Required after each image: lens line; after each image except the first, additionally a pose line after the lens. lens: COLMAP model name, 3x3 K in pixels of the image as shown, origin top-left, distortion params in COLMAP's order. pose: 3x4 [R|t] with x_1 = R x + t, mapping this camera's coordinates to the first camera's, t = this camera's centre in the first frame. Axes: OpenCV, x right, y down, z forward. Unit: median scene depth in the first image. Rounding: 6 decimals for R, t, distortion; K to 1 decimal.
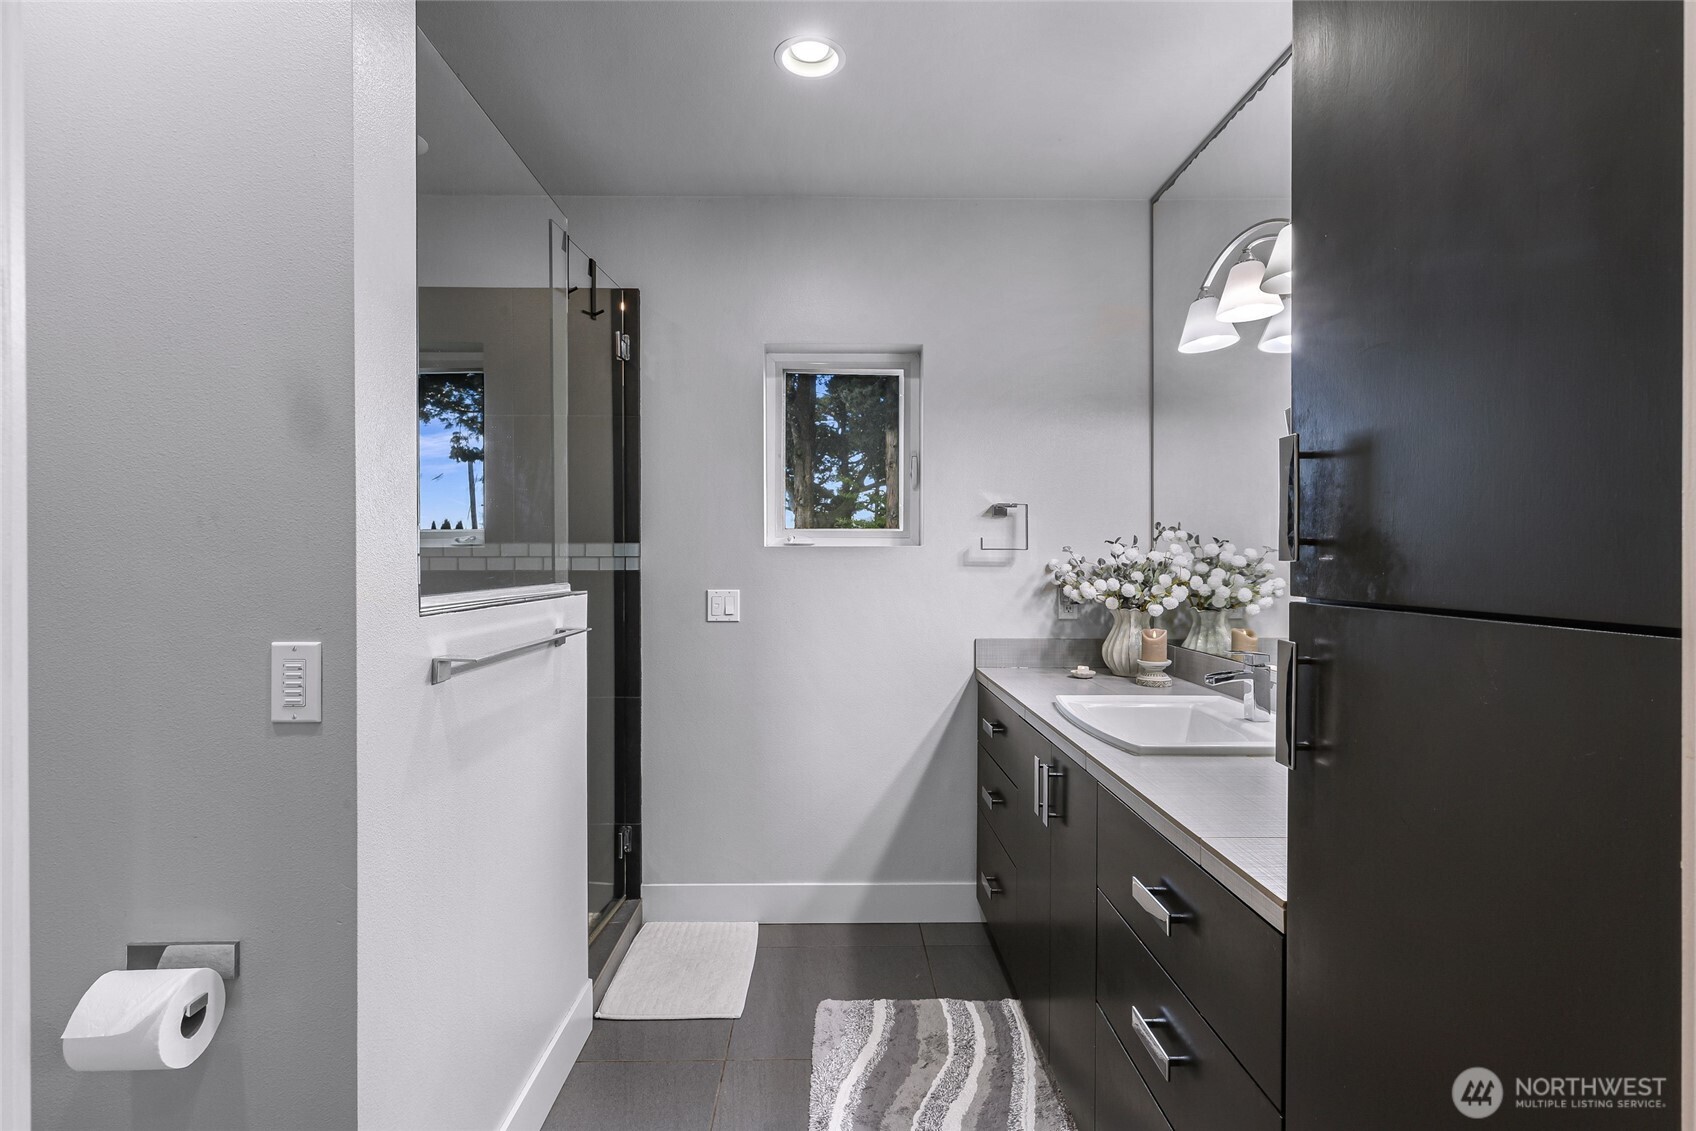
lens RADIAL K [[792.9, 0, 848.0], [0, 792.9, 565.5], [0, 0, 1]] dist [0.000380, -0.000041]
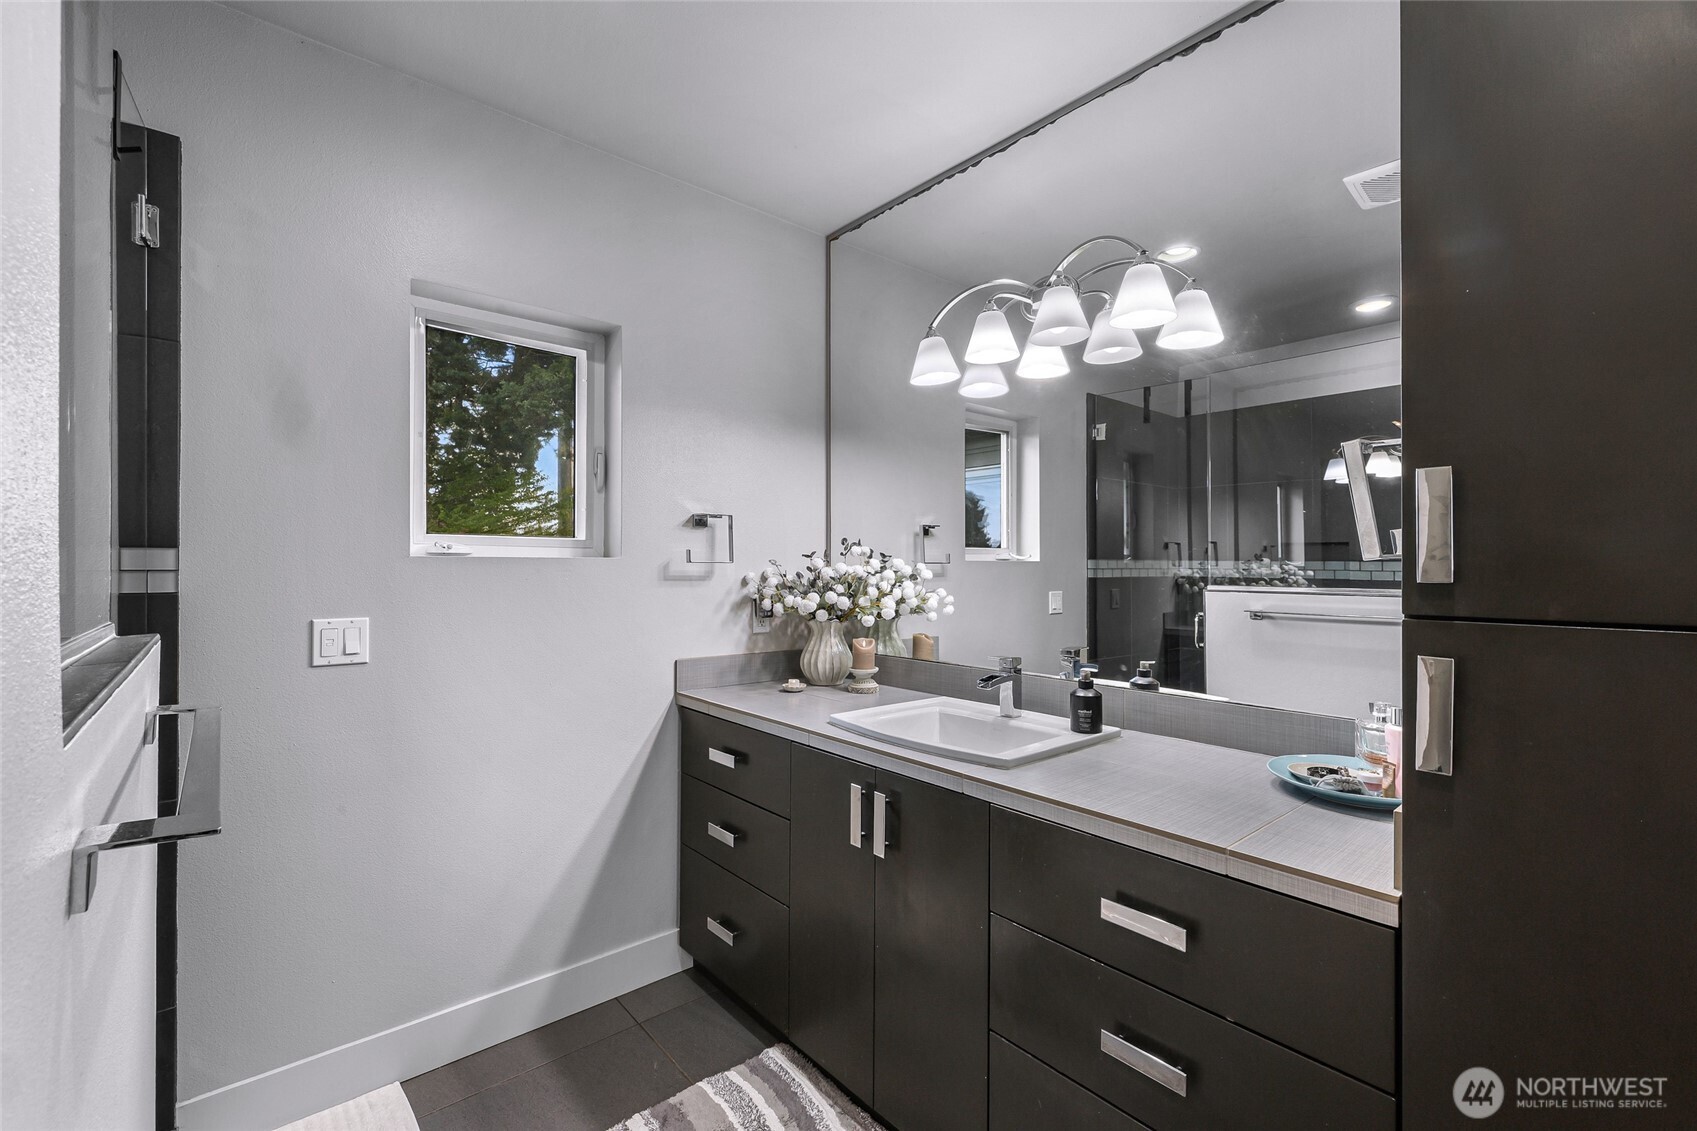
lens RADIAL K [[726.7, 0, 848.5], [0, 726.7, 565.5], [0, 0, 1]] dist [0.009026, -0.000351]
pose [[0.774261, 0.003142, 0.632859, -0.217553], [0.003367, 0.999953, -0.009083, -0.008201], [-0.632858, 0.009163, 0.774214, 0.227075]]
